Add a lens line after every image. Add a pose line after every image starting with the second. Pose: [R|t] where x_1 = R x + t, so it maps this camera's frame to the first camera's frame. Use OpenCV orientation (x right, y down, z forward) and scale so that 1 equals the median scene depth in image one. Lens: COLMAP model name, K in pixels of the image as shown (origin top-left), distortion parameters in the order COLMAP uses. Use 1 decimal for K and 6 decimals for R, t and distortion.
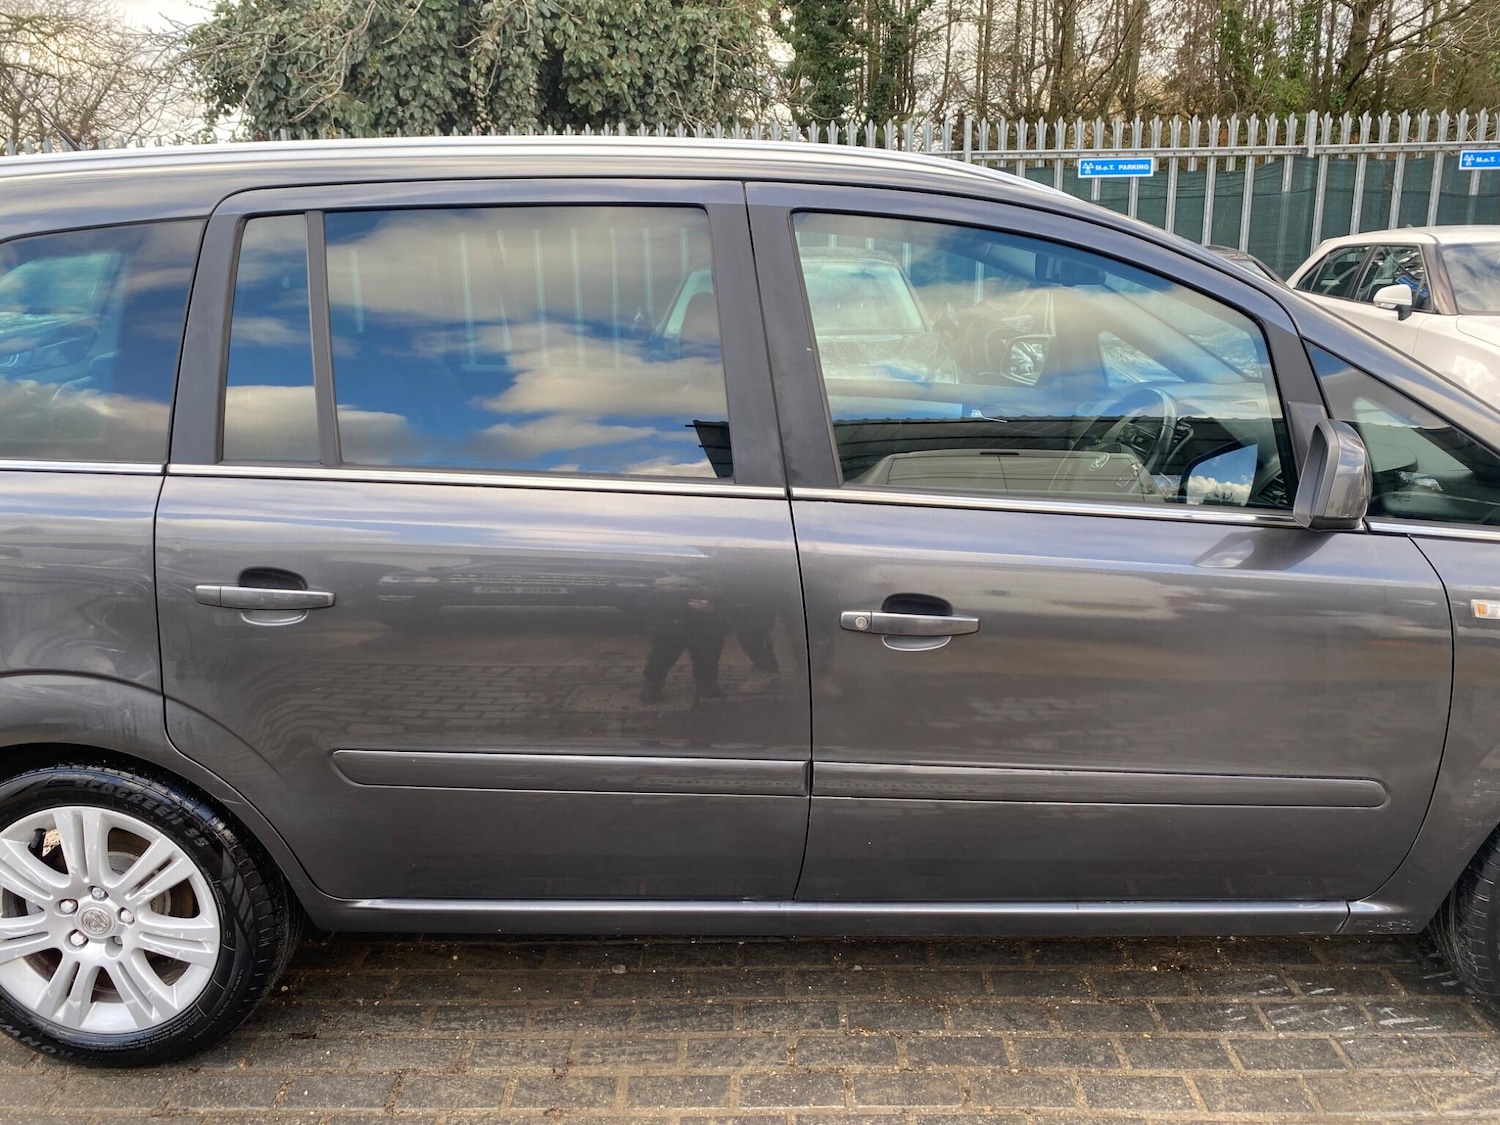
lens RADIAL K [[1146.0, 0, 759.5], [0, 1146.0, 602.1], [0, 0, 1]] dist [0.017052, -0.021907]
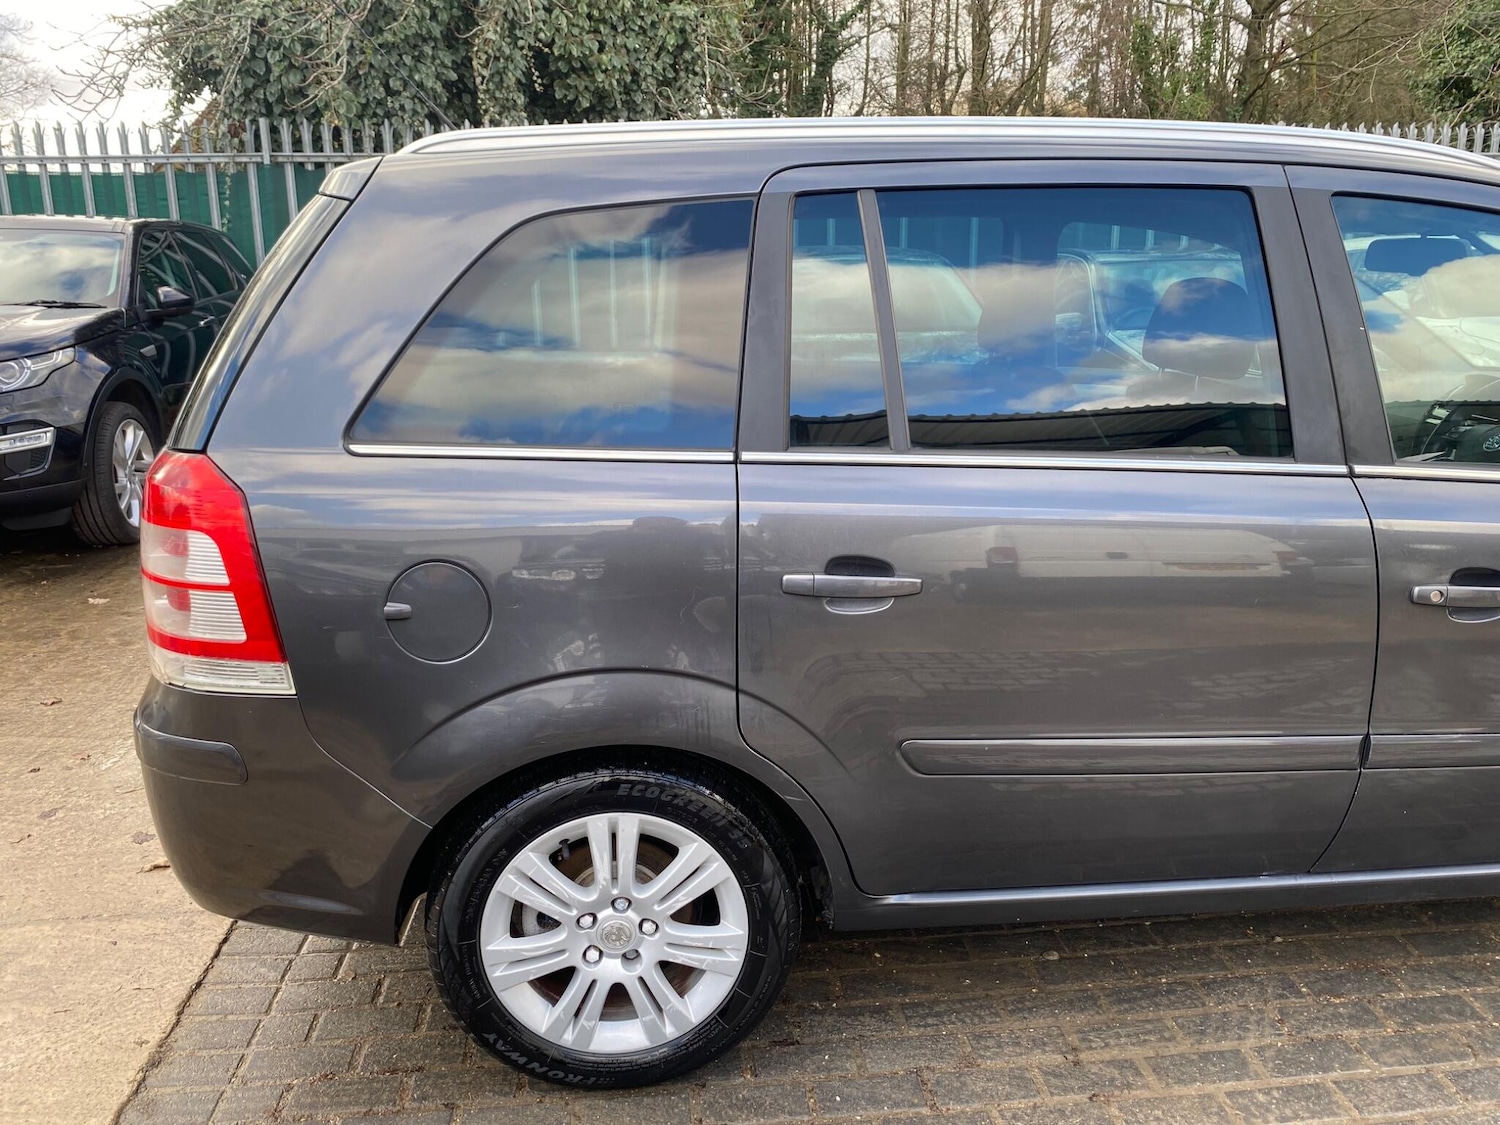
lens RADIAL K [[1146.0, 0, 771.8], [0, 1146.0, 600.8], [0, 0, 1]] dist [0.017052, -0.021907]
pose [[0.992616, -0.028388, 0.117926, -0.456212], [0.028844, 0.999582, -0.002161, 0.006179], [-0.117816, 0.005546, 0.993020, 0.034082]]
